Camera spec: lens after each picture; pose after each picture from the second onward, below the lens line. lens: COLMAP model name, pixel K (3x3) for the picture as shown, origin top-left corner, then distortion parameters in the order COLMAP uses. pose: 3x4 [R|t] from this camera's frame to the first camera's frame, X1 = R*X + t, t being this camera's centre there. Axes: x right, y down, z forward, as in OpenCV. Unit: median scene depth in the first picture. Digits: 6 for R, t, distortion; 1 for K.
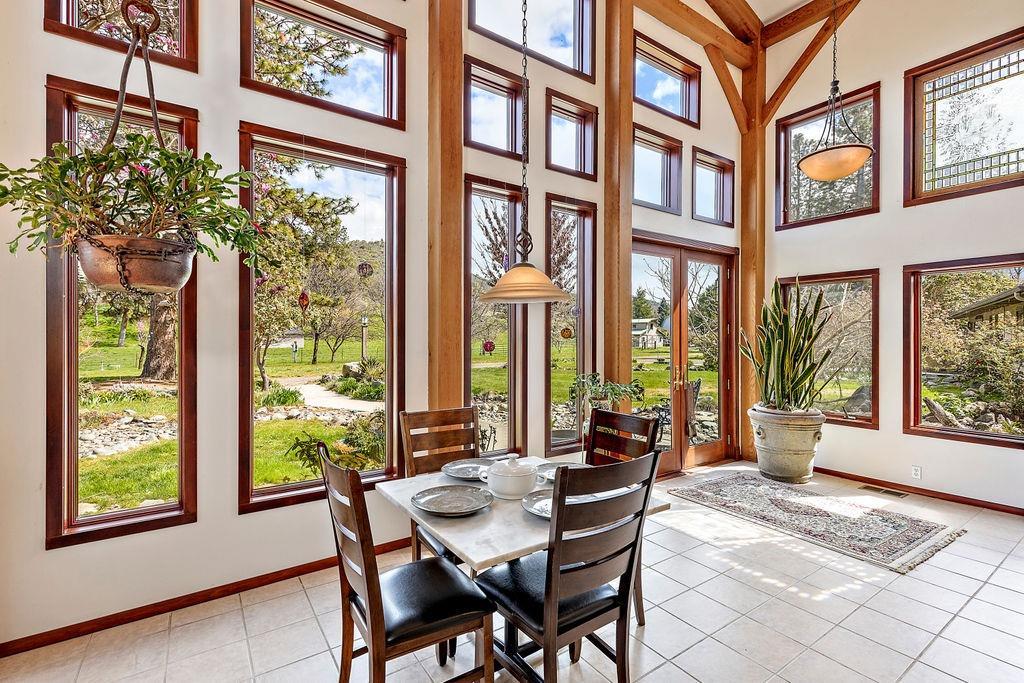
lens RADIAL K [[460.6, 0, 512.0], [0, 460.6, 341.5], [0, 0, 1]] dist [-0.001616, -0.000413]
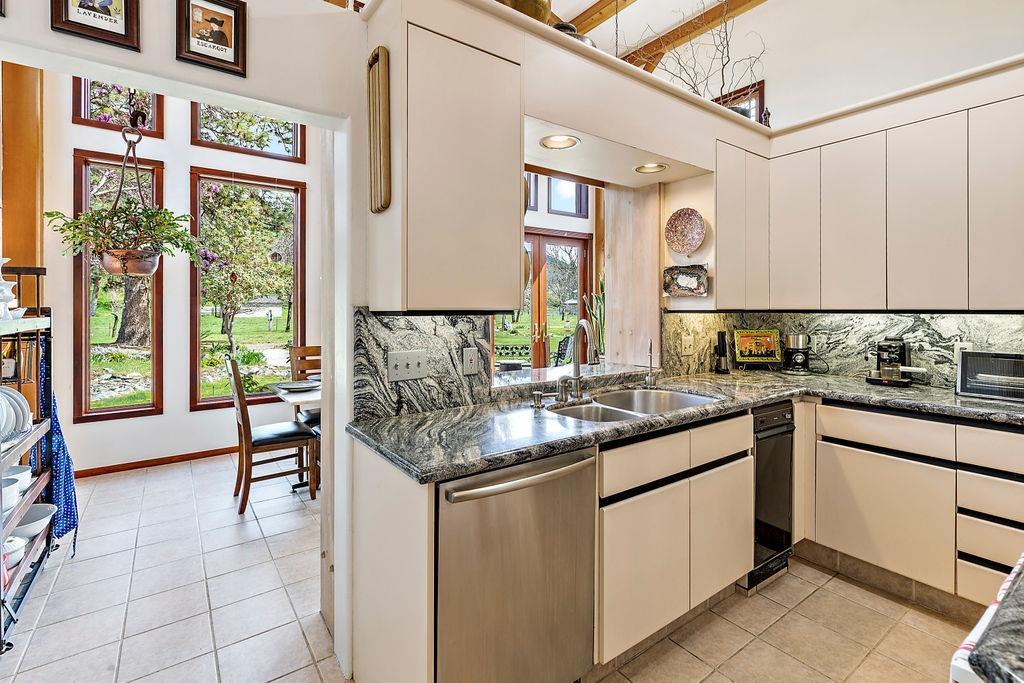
lens RADIAL K [[474.3, 0, 514.9], [0, 474.3, 309.3], [0, 0, 1]] dist [-0.000471, -0.000091]
pose [[0.999674, -0.001915, 0.025444, 0.446944], [0.001990, 0.999994, -0.002910, 0.024028], [-0.025438, 0.002960, 0.999672, -0.613424]]
